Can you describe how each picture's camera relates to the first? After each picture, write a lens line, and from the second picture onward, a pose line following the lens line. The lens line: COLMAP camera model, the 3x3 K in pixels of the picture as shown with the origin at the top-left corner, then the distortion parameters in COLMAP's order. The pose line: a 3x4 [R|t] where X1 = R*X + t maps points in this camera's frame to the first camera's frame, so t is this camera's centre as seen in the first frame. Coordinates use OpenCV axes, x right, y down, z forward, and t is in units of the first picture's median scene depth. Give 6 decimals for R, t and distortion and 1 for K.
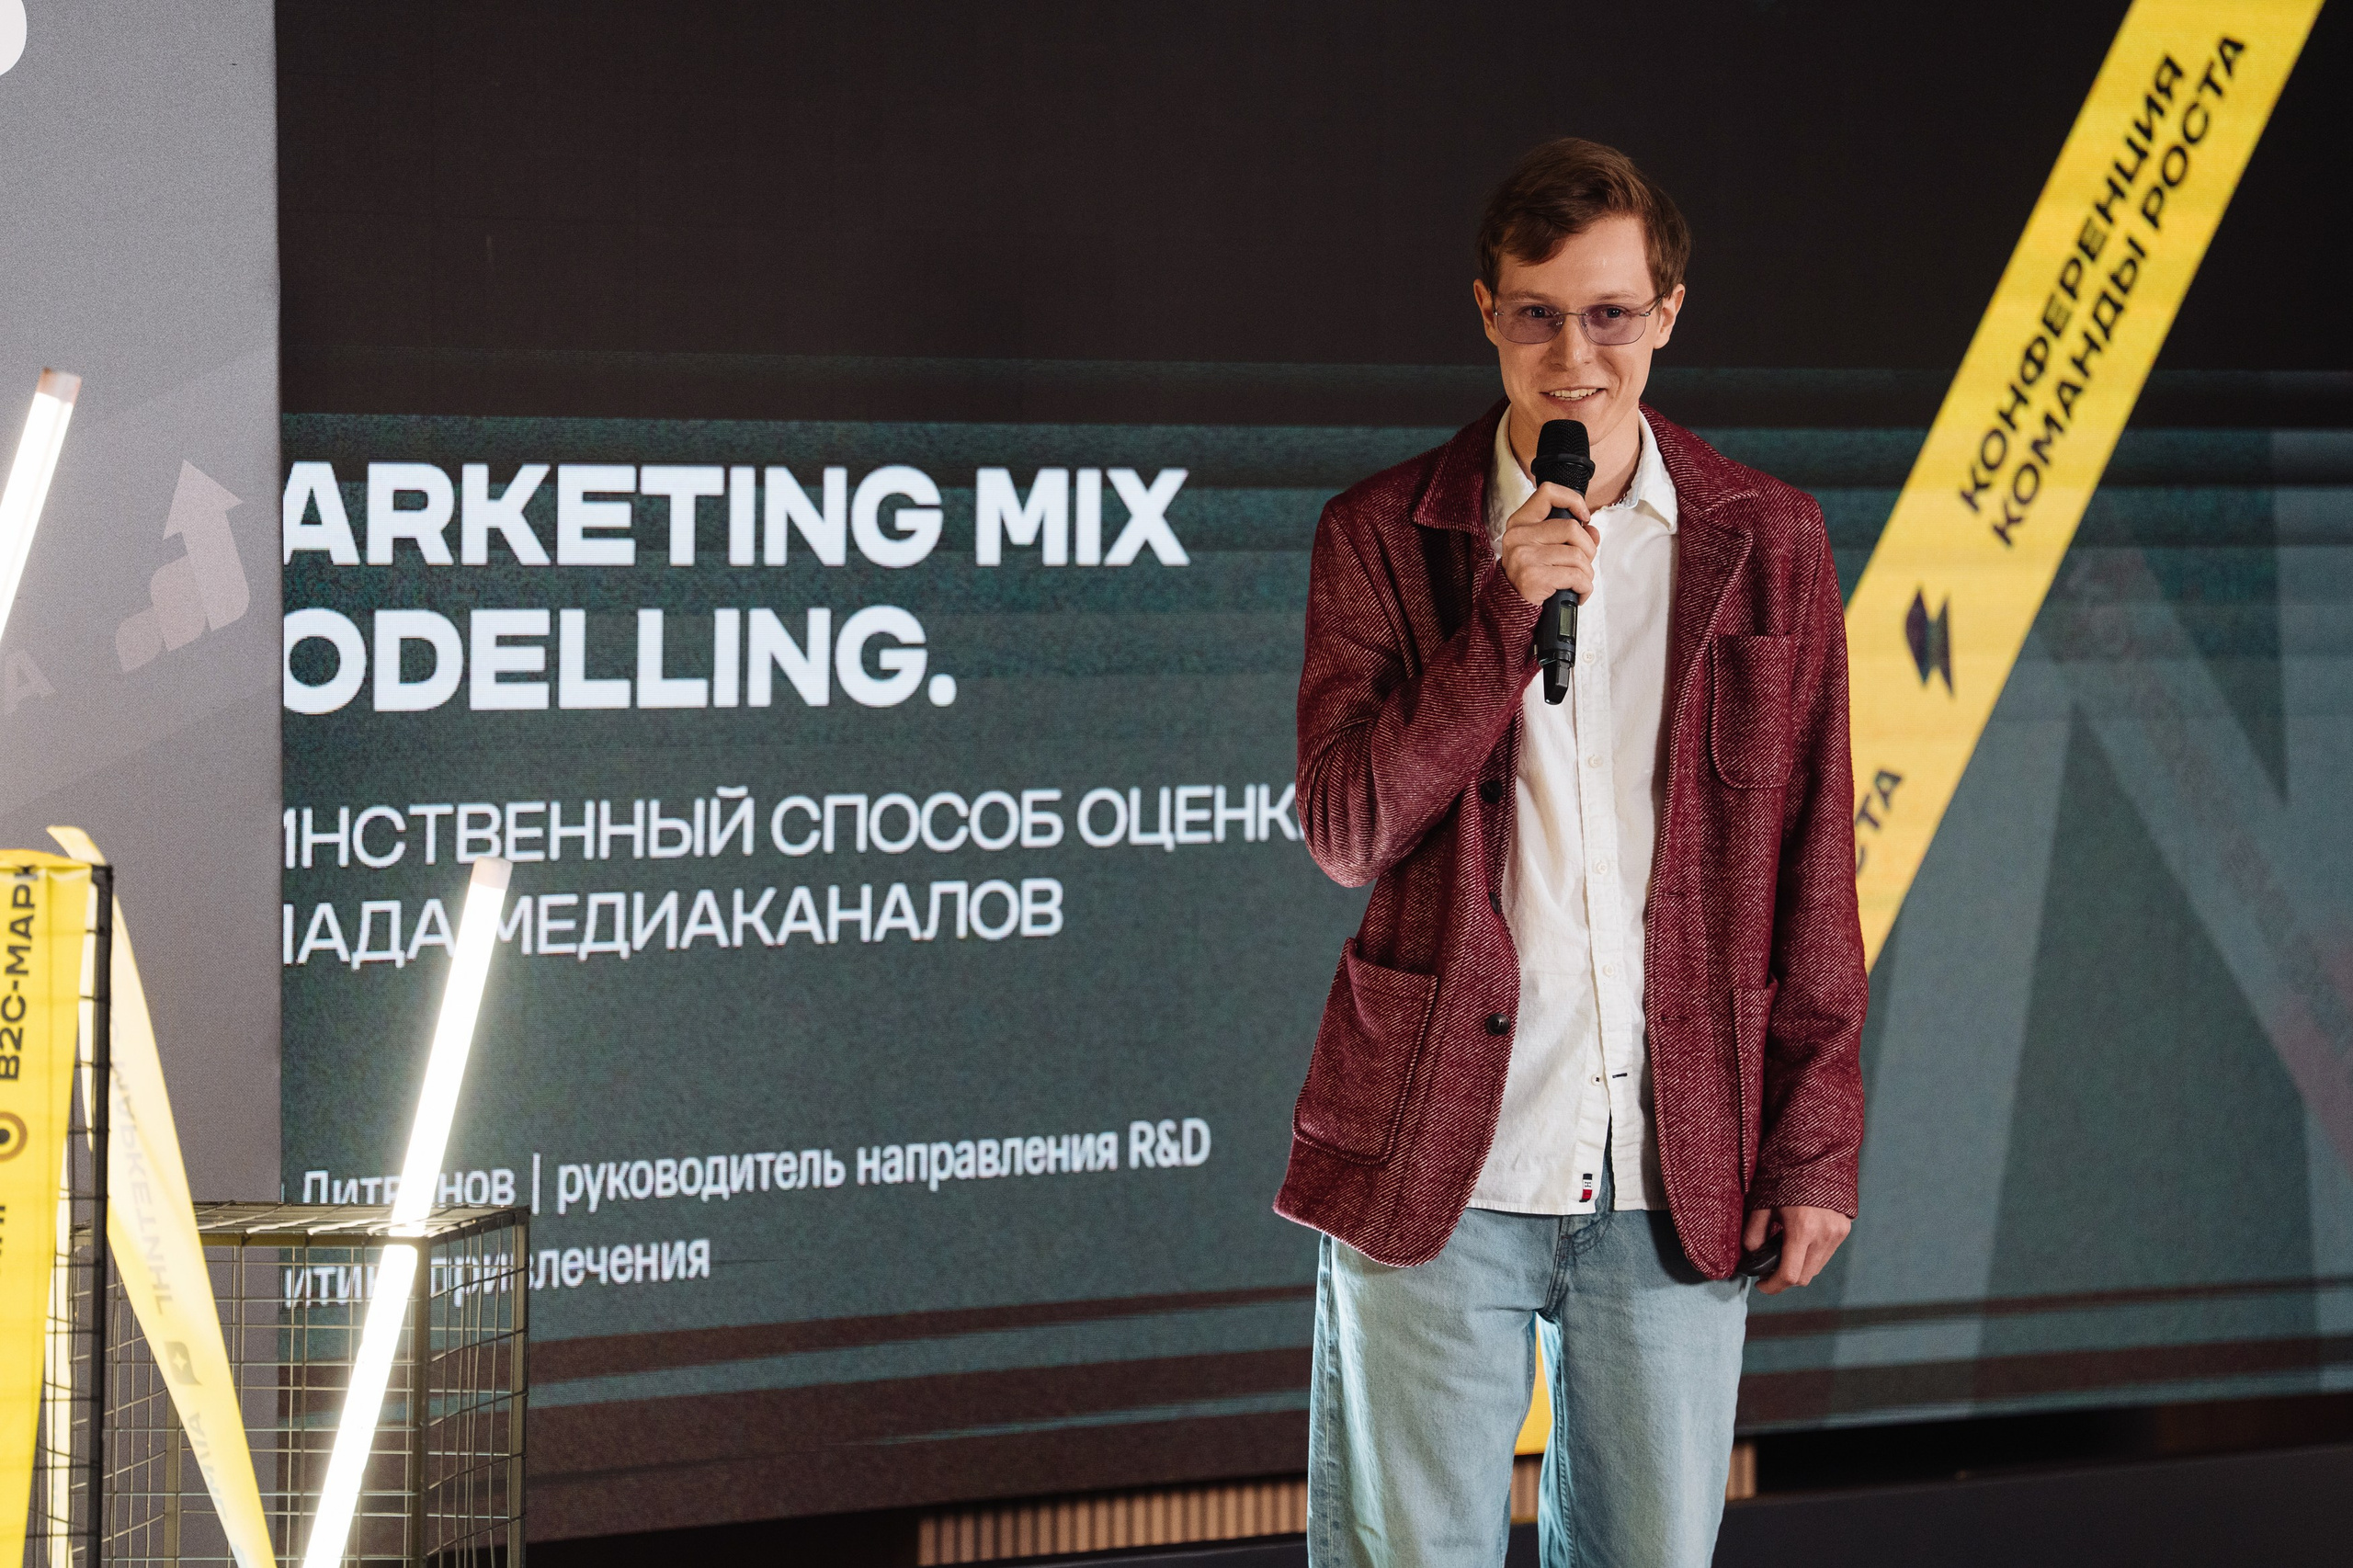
lens RADIAL K [[10265.3, 0, 1170.6], [0, 10265.3, 711.2], [0, 0, 1]] dist [1.263041, 0.000000]
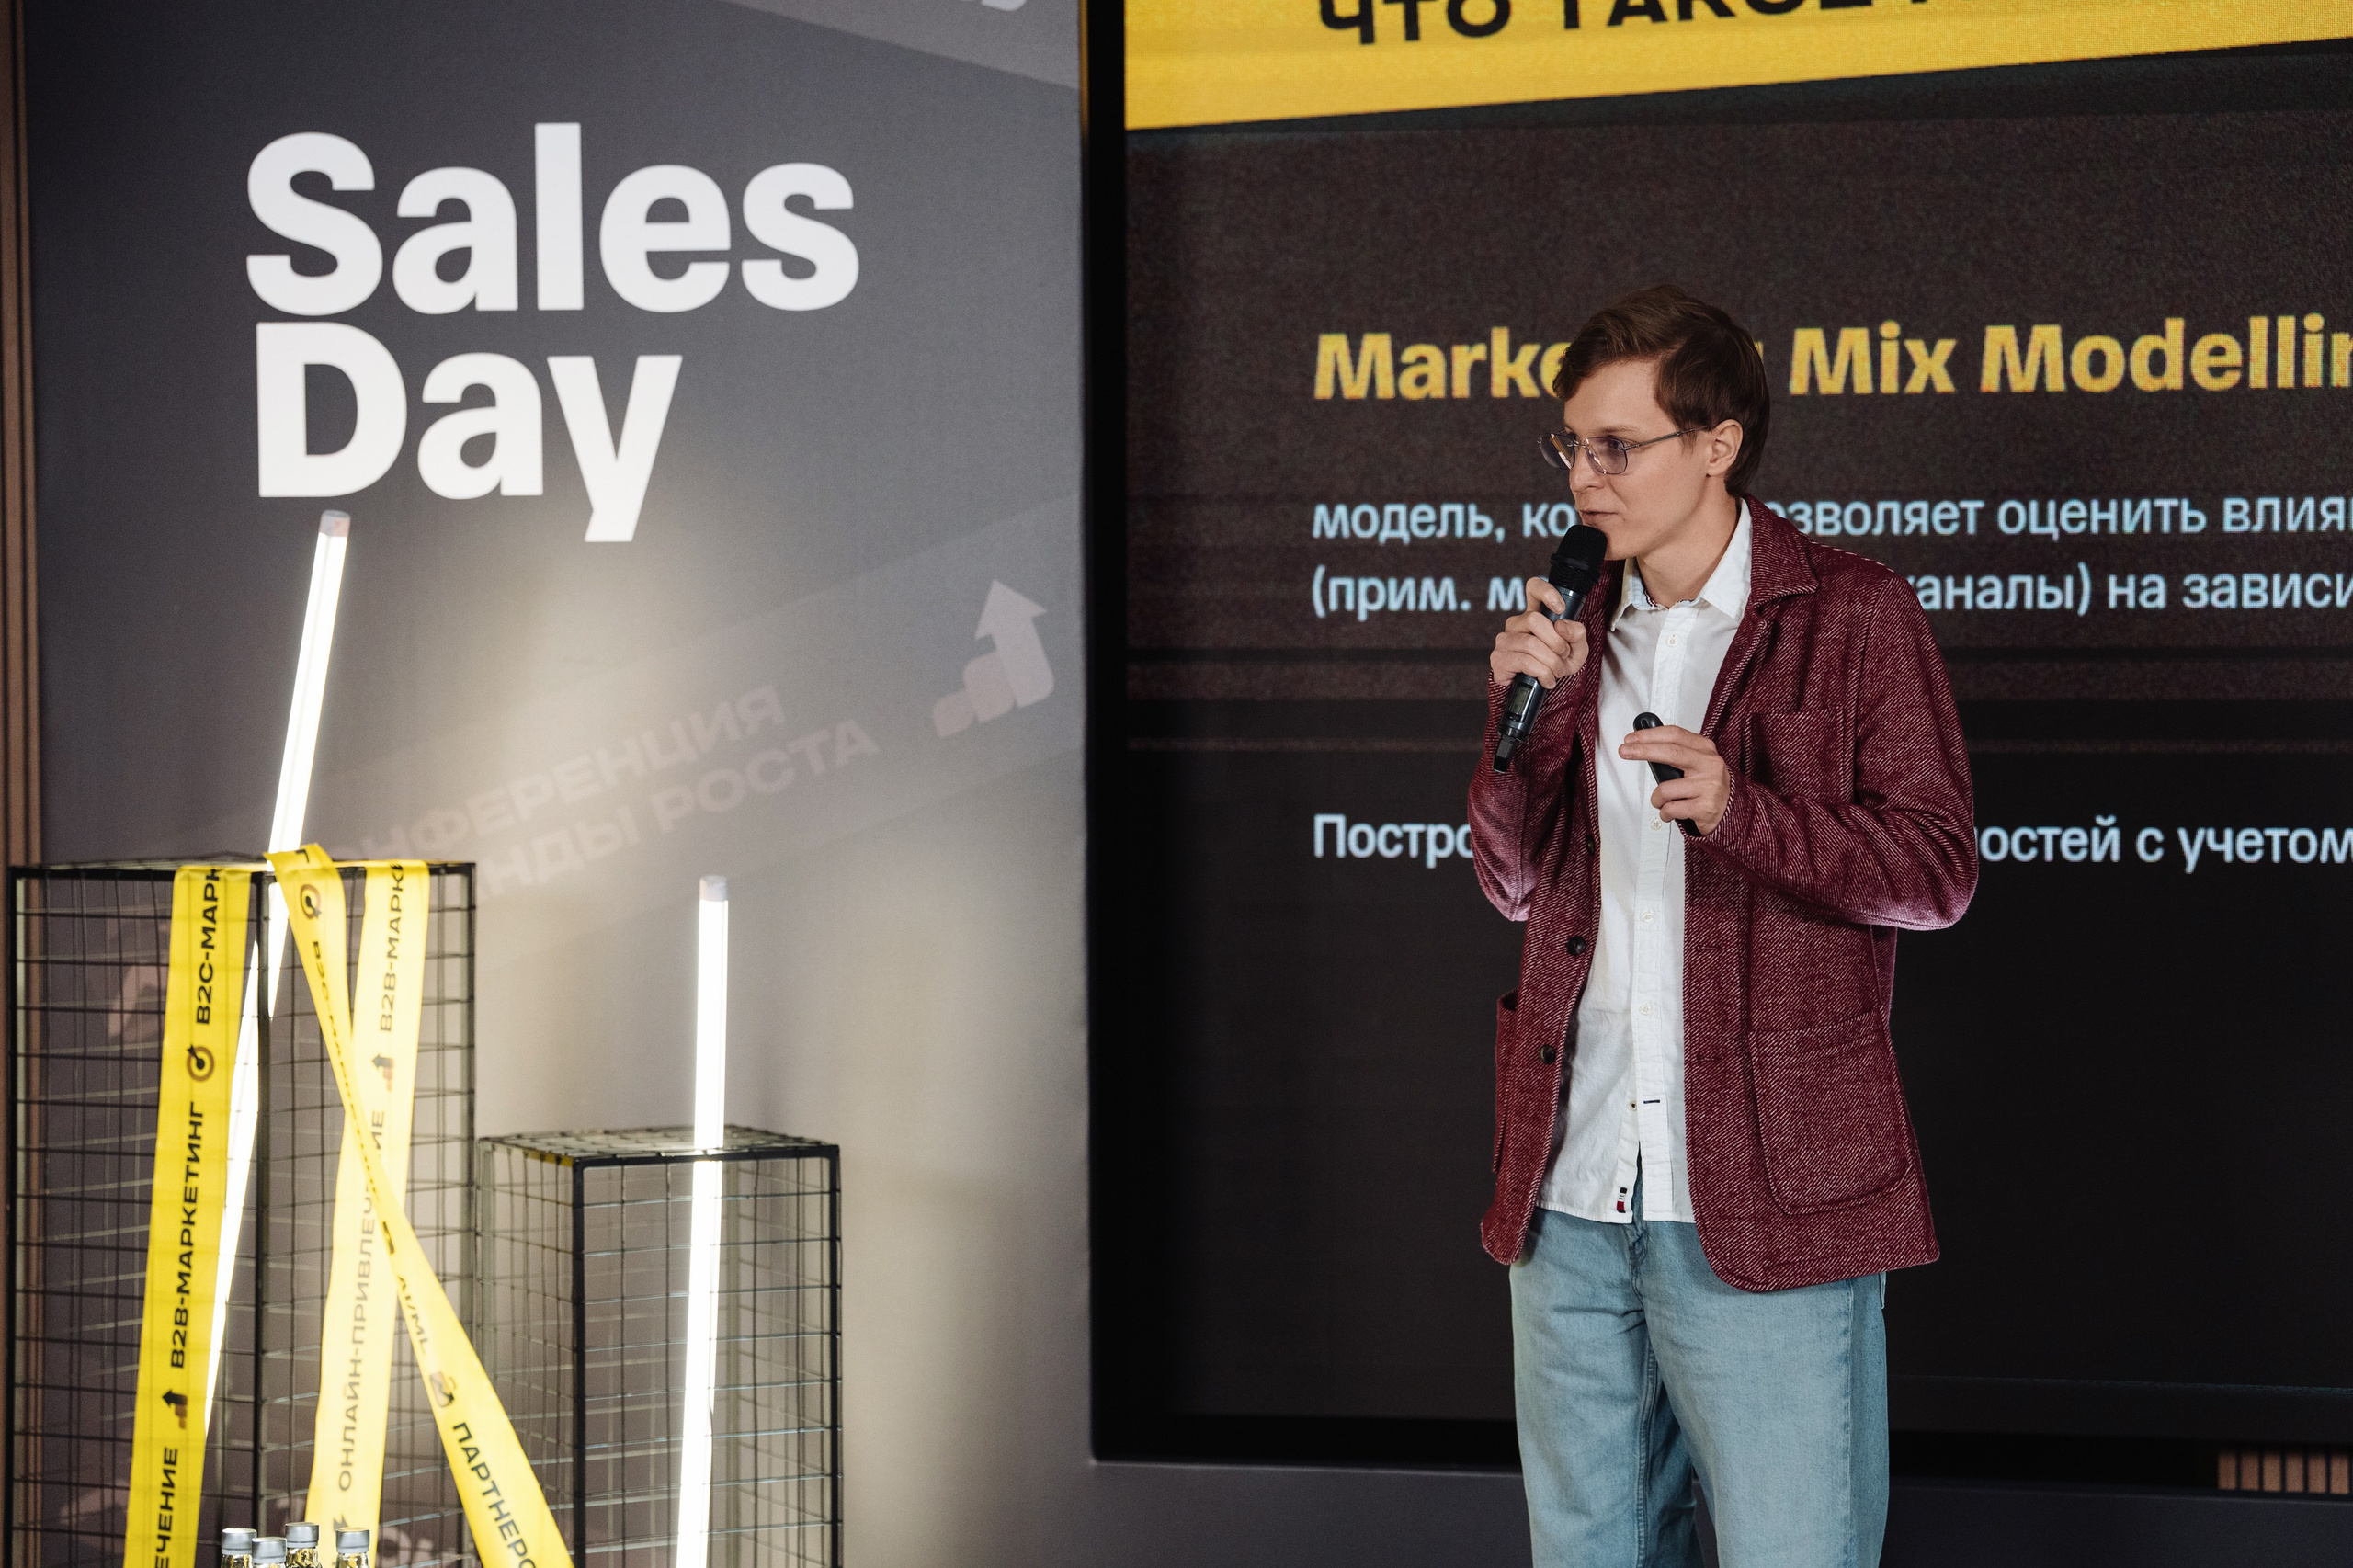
lens RADIAL K [[6389.9, 0, 1204.6], [0, 6389.9, 801.6], [0, 0, 1]] dist [0.489588, 0.000000]
pose [[0.611501, 0.016428, -0.791073, 0.516782], [-0.013594, 0.999855, 0.010256, -0.003883], [0.791127, 0.004482, 0.611636, 0.460272]]
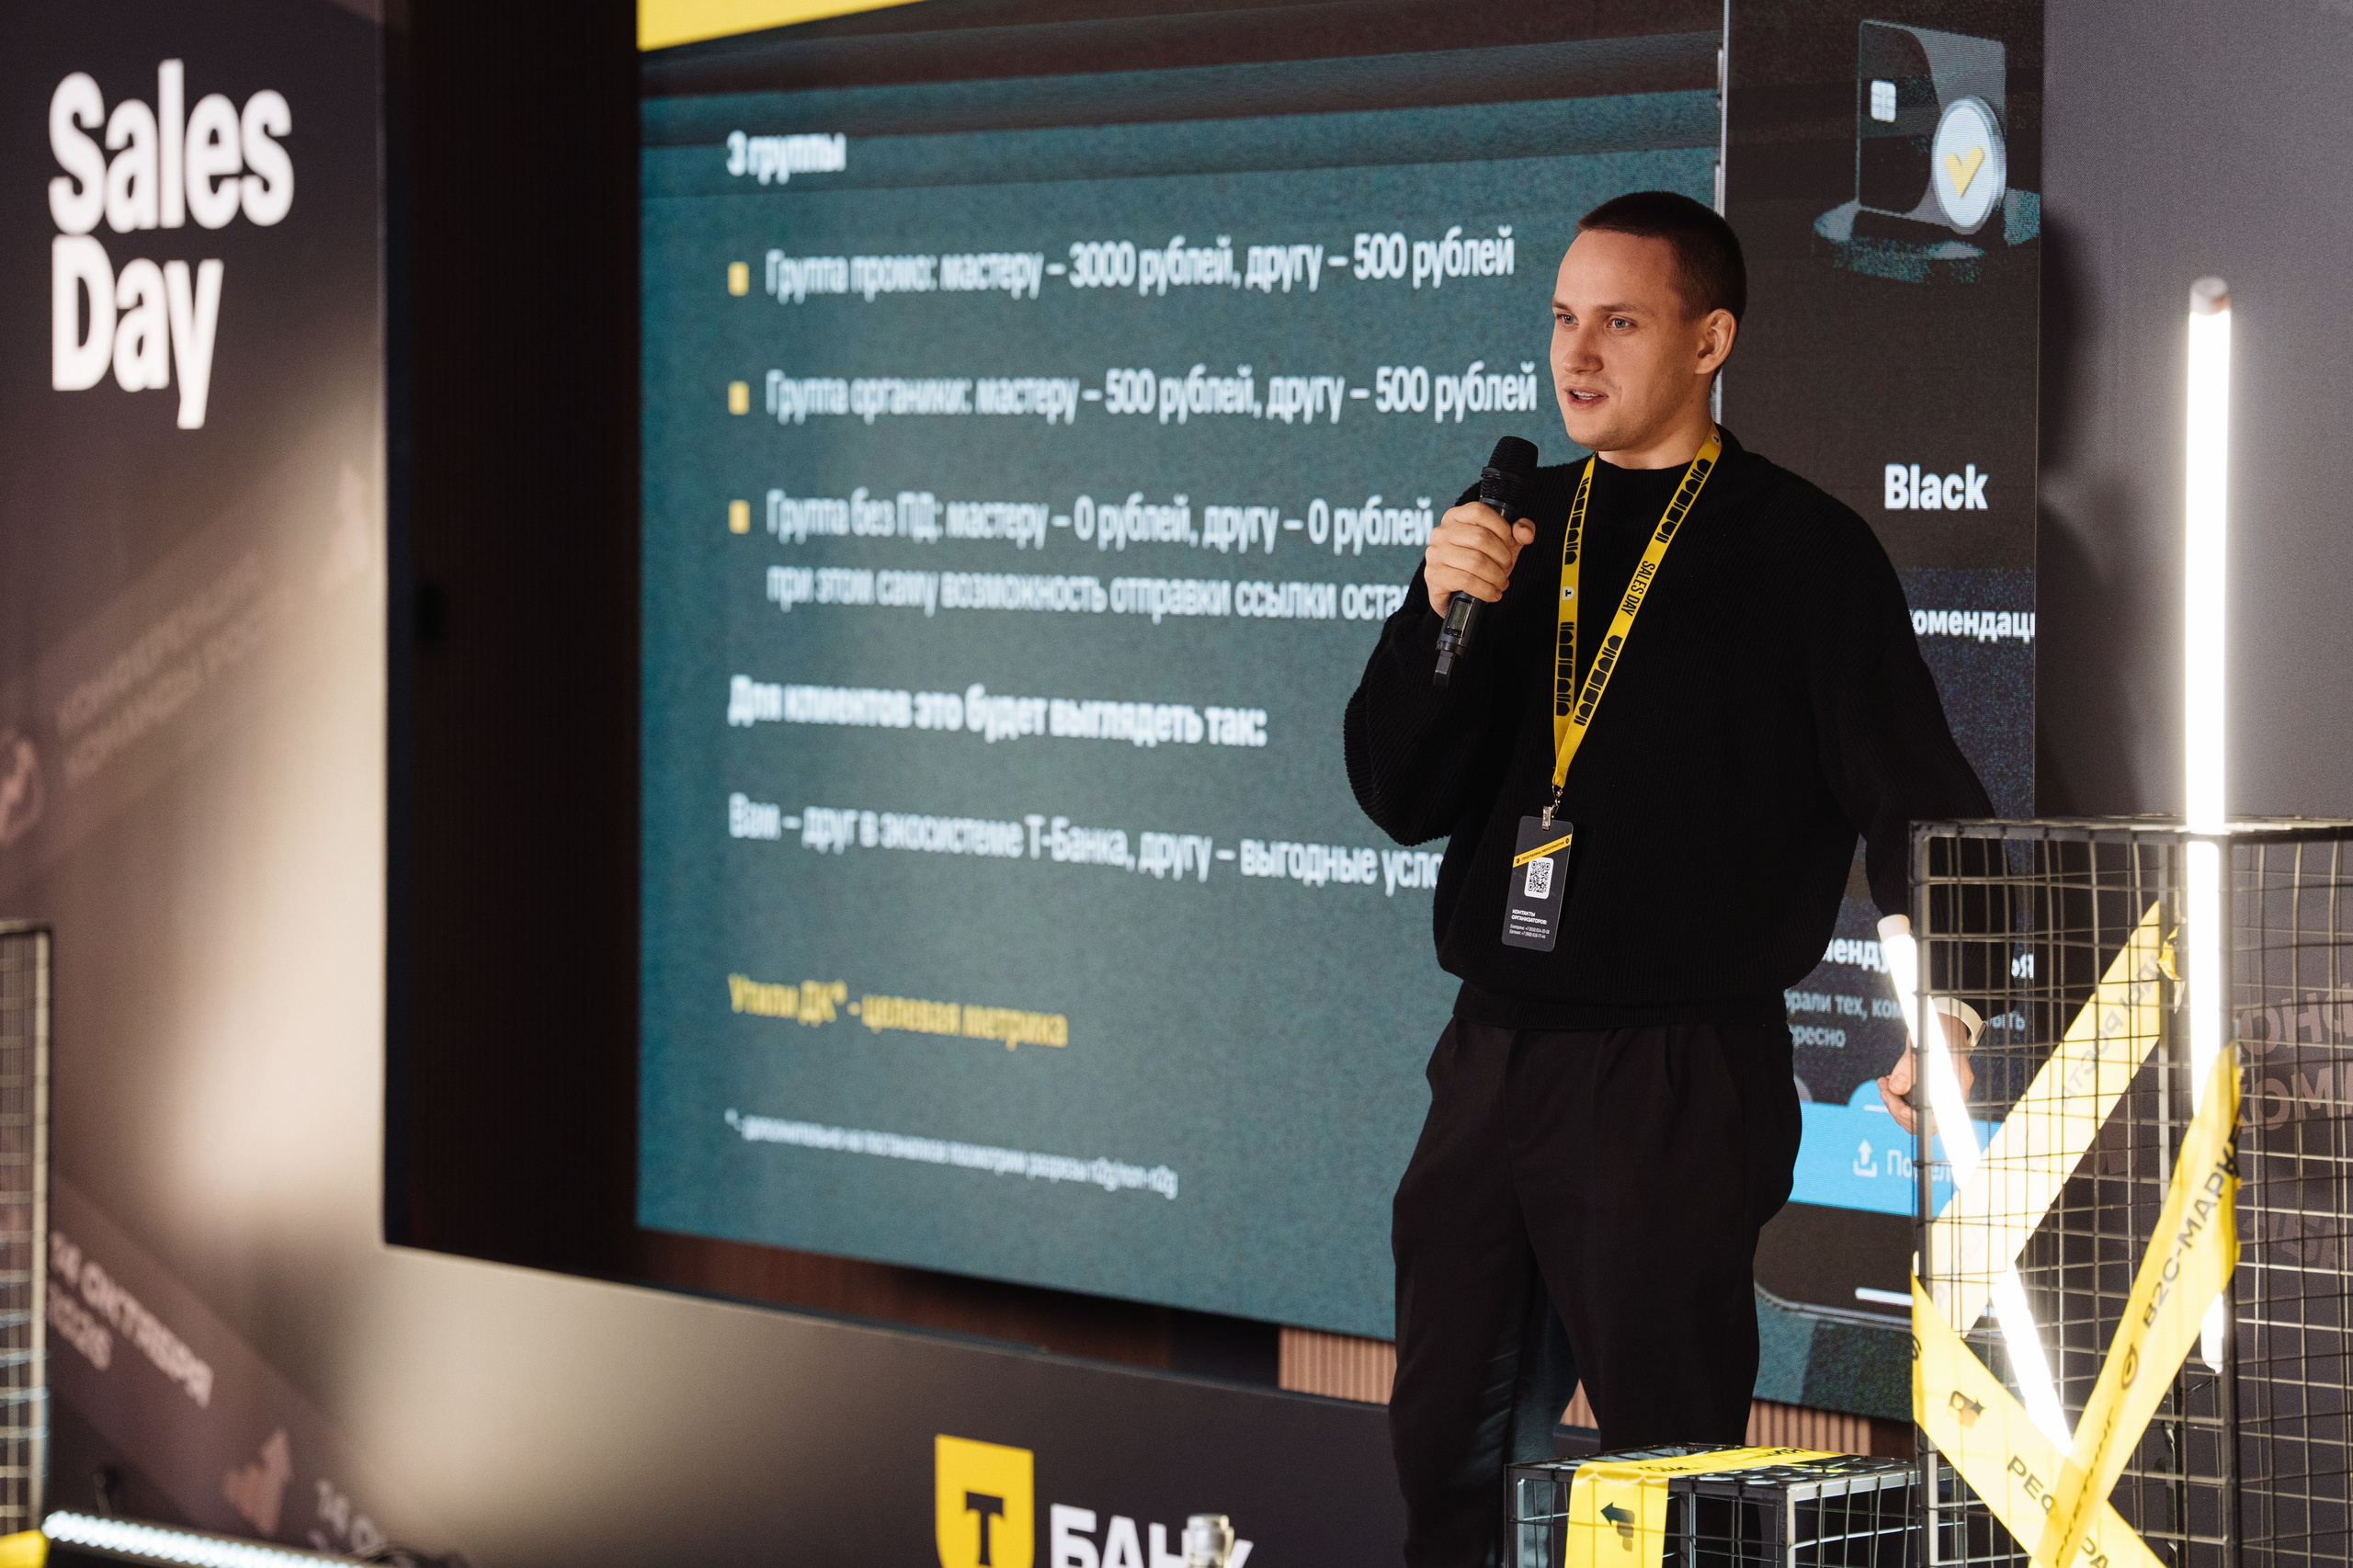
lens RADIAL K [[9334.6, 0, 1141.2], [0, 9334.6, 727.1], [0, 0, 1]] dist [1.106263, 0.000000]
pose [[-0.210153, 0.020307, -0.977458, 1.096492], [-0.030237, 0.999171, 0.027259, -0.023464], [0.977201, 0.035284, -0.209365, 1.254517]]
